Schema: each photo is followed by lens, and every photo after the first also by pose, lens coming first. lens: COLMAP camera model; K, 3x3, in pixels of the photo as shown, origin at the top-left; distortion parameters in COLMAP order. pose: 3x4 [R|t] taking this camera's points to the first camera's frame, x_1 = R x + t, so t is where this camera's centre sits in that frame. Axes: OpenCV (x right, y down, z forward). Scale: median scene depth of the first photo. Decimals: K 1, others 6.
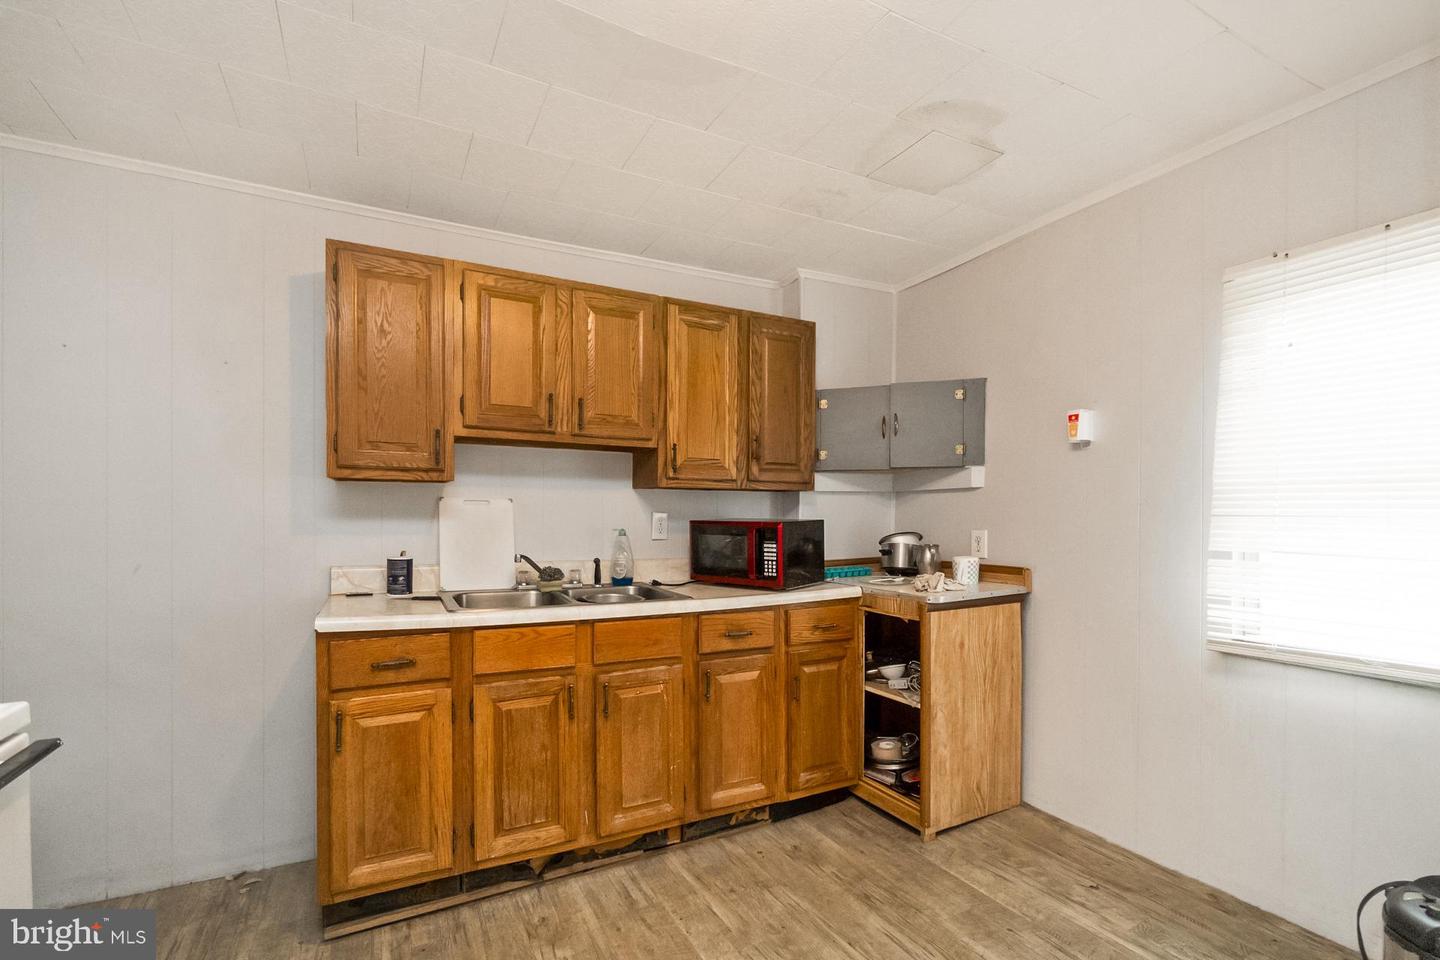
lens RADIAL K [[646.2, 0, 721.5], [0, 646.2, 521.6], [0, 0, 1]] dist [-0.005797, -0.000098]
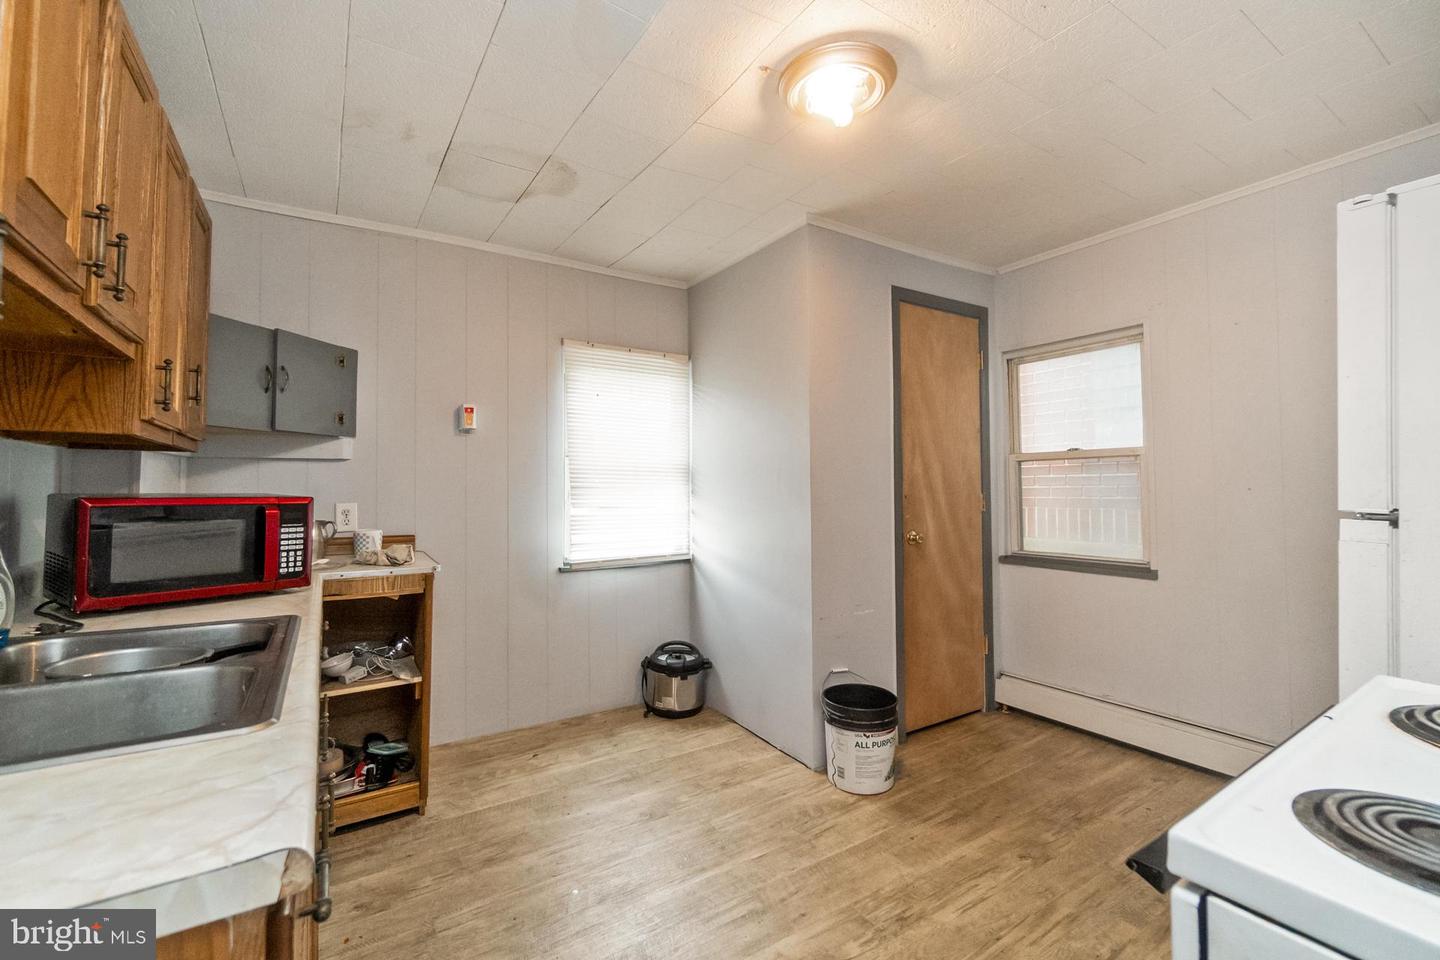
lens RADIAL K [[653.3, 0, 683.3], [0, 653.3, 463.5], [0, 0, 1]] dist [0.000901, 0.000155]
pose [[-0.072829, 0.034898, 0.996734, -0.737657], [0.010049, 0.999363, -0.034255, -0.008234], [-0.997294, 0.007521, -0.073133, 0.659529]]
